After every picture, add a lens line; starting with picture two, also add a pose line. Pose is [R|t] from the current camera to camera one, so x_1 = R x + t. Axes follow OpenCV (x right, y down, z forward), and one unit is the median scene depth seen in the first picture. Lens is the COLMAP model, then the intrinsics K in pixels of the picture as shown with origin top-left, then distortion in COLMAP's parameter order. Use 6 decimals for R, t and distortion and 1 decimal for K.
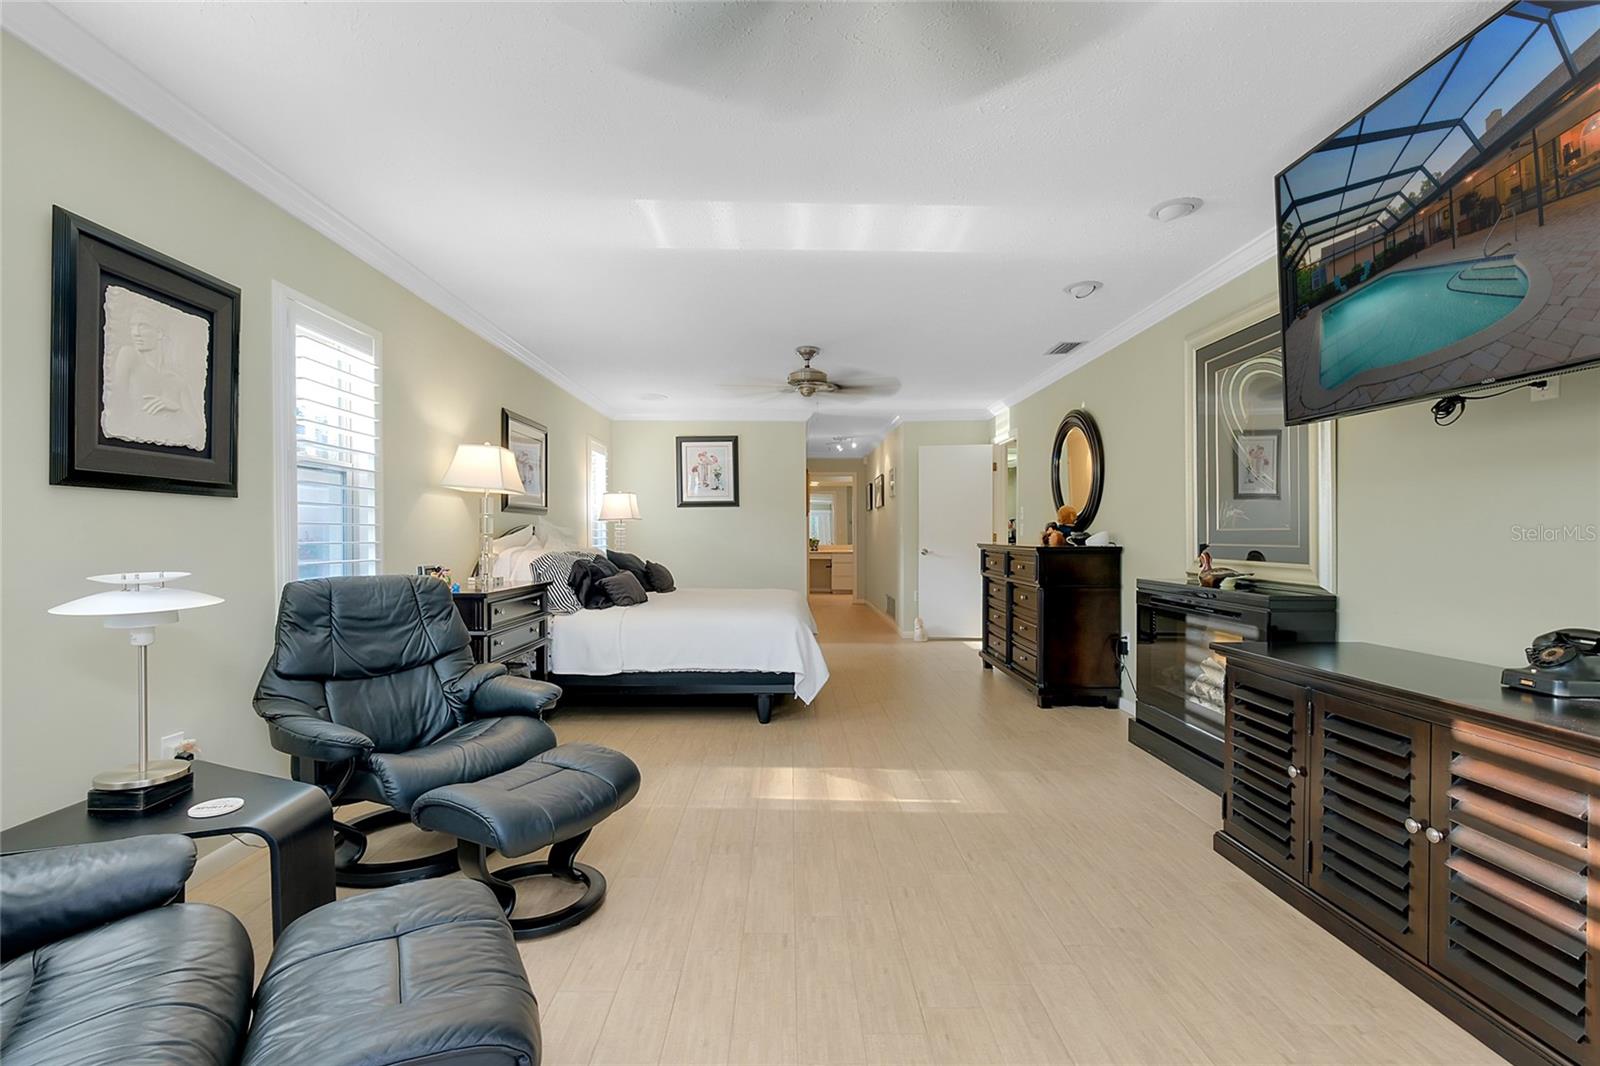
lens RADIAL K [[706.5, 0, 804.5], [0, 706.5, 524.9], [0, 0, 1]] dist [-0.000742, -0.000297]
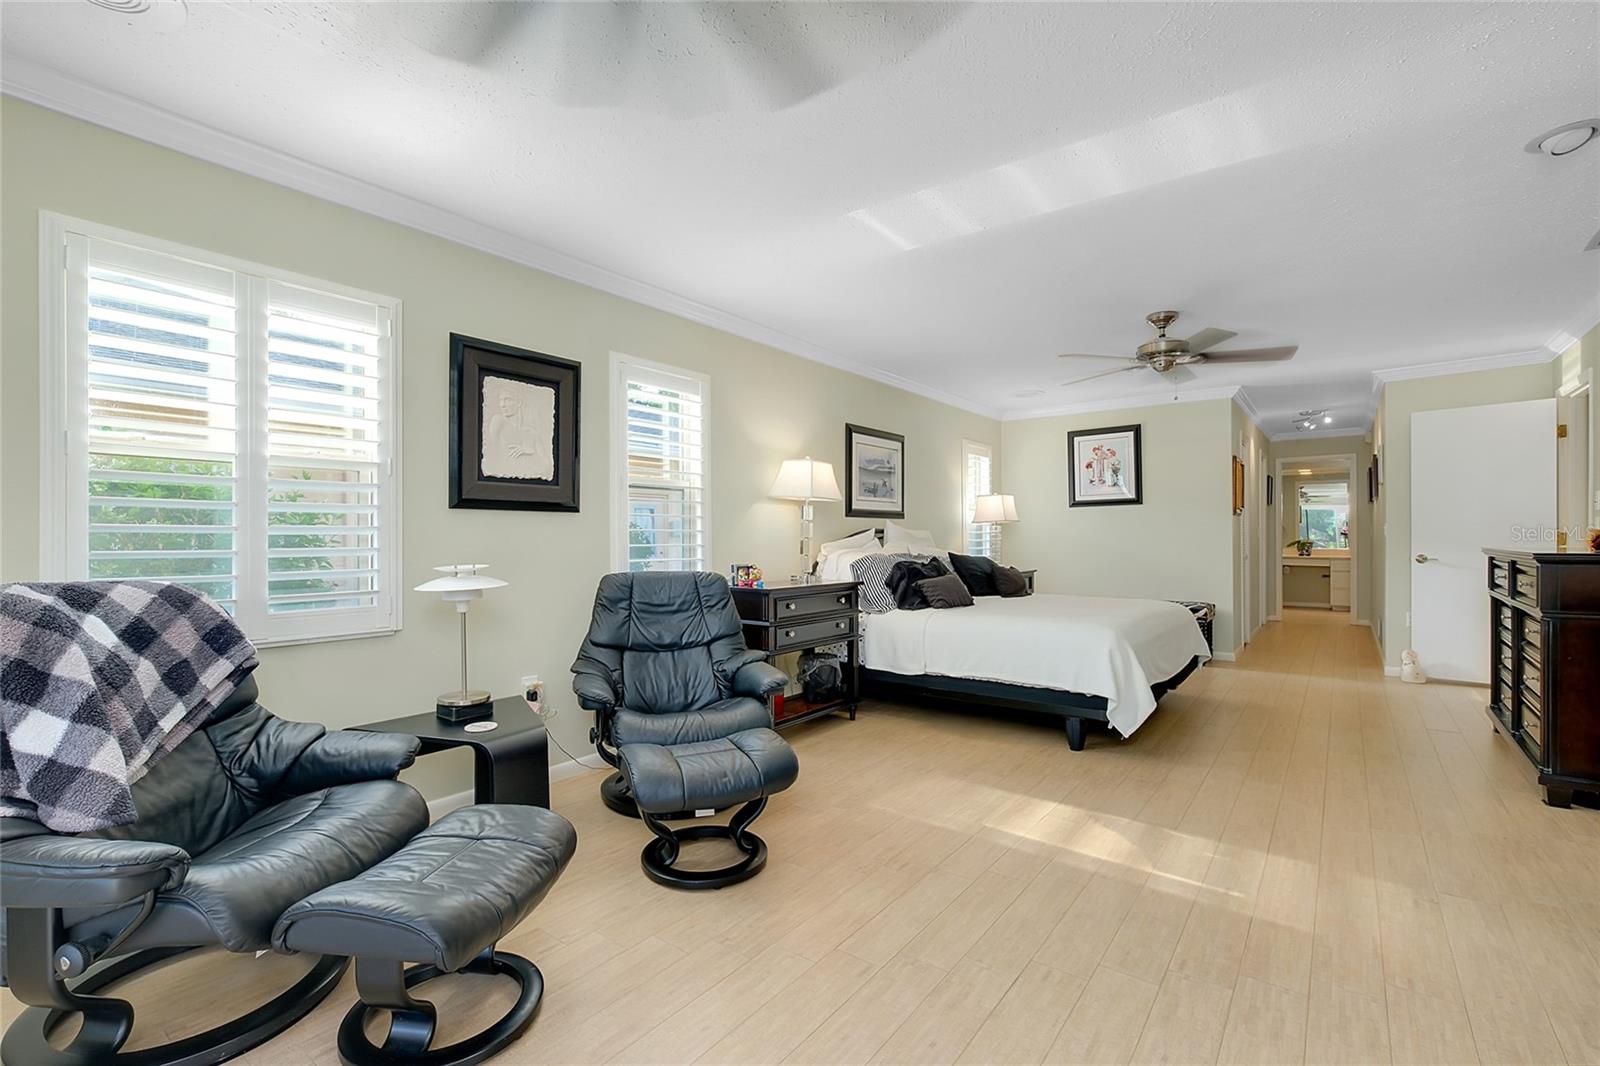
lens RADIAL K [[706.5, 0, 804.5], [0, 706.5, 524.9], [0, 0, 1]] dist [-0.000742, -0.000297]
pose [[0.791439, -0.014553, -0.611075, 0.292977], [0.013005, 0.999891, -0.006970, 0.000856], [0.611110, -0.002431, 0.791542, 0.124888]]
